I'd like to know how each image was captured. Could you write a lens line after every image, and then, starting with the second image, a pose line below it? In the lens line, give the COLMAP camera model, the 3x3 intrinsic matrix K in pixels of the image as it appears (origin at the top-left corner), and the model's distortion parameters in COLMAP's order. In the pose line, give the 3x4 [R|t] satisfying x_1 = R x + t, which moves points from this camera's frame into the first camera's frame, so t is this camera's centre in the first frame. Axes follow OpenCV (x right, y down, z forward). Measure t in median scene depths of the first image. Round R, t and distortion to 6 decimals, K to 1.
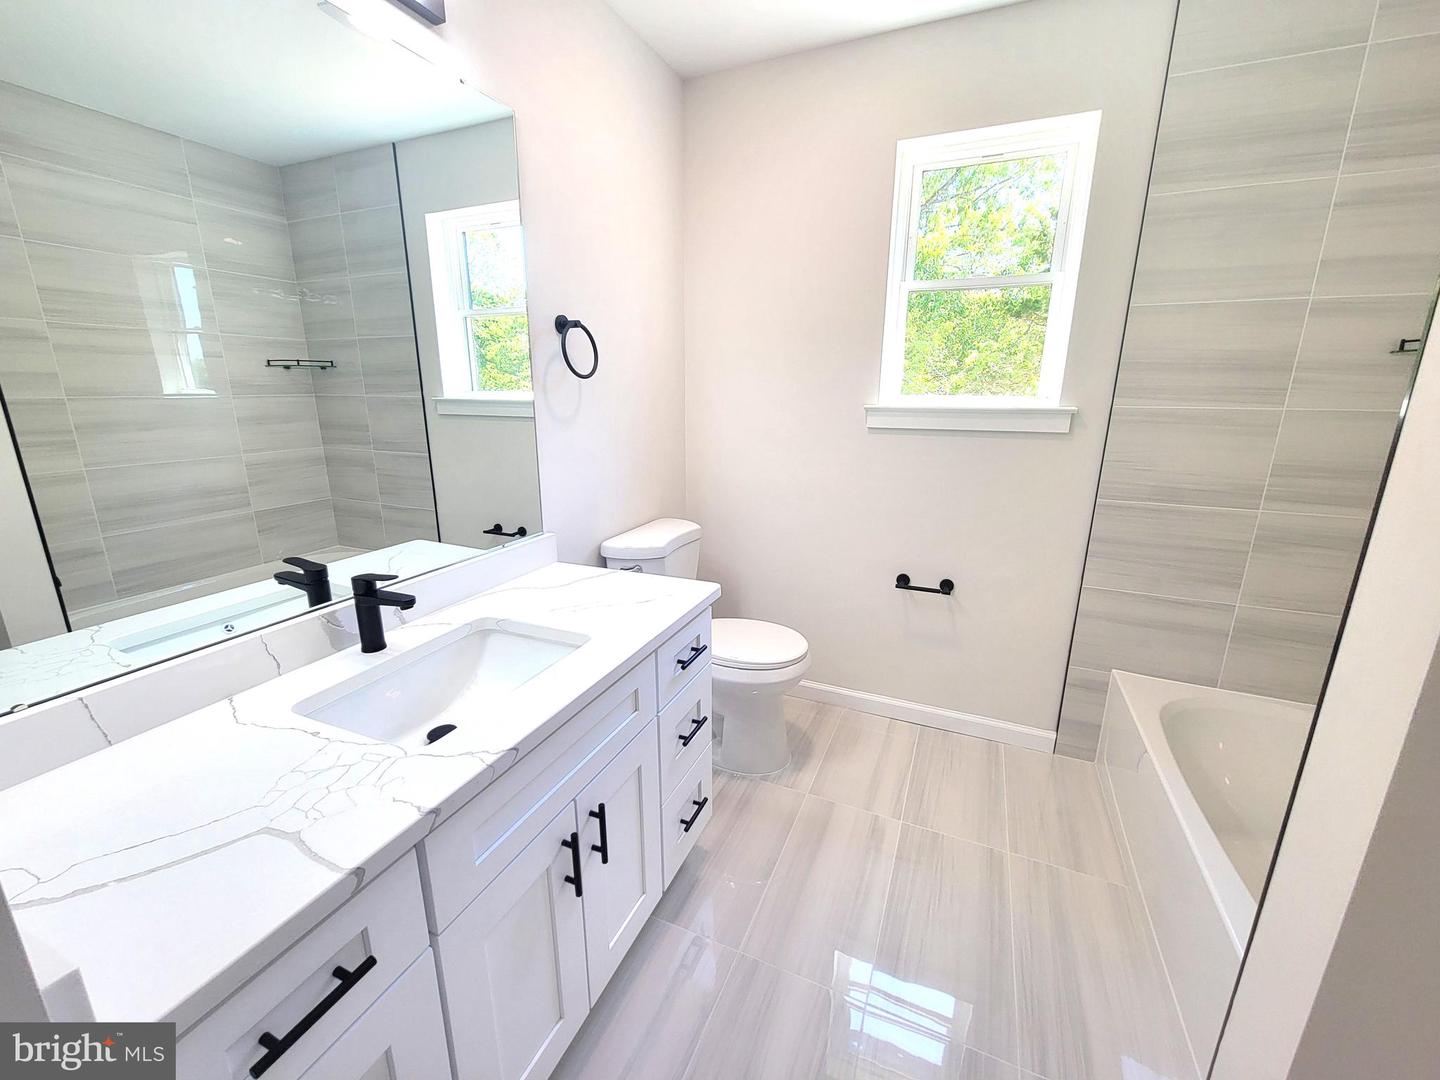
lens RADIAL K [[590.9, 0, 712.9], [0, 590.9, 536.2], [0, 0, 1]] dist [-0.000994, -0.001904]
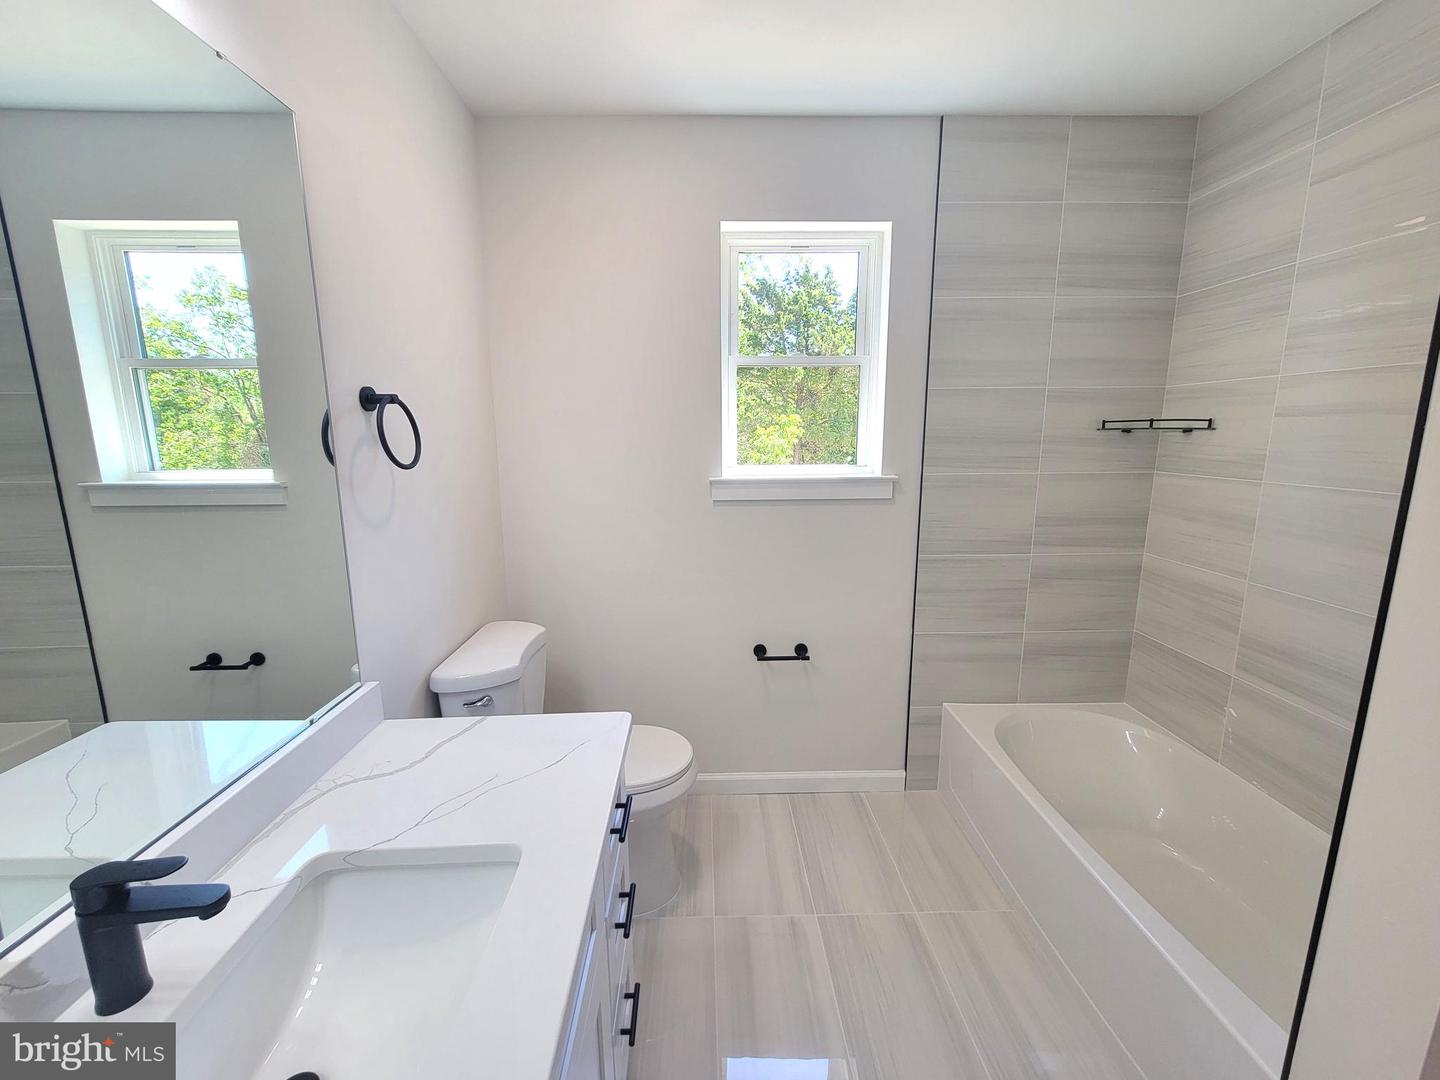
lens RADIAL K [[590.9, 0, 725.4], [0, 590.9, 539.7], [0, 0, 1]] dist [-0.000994, -0.001904]
pose [[0.901322, -0.085224, 0.424682, -0.154523], [0.116187, 0.992091, -0.047500, -0.081779], [-0.417275, 0.092155, 0.904096, 0.136509]]
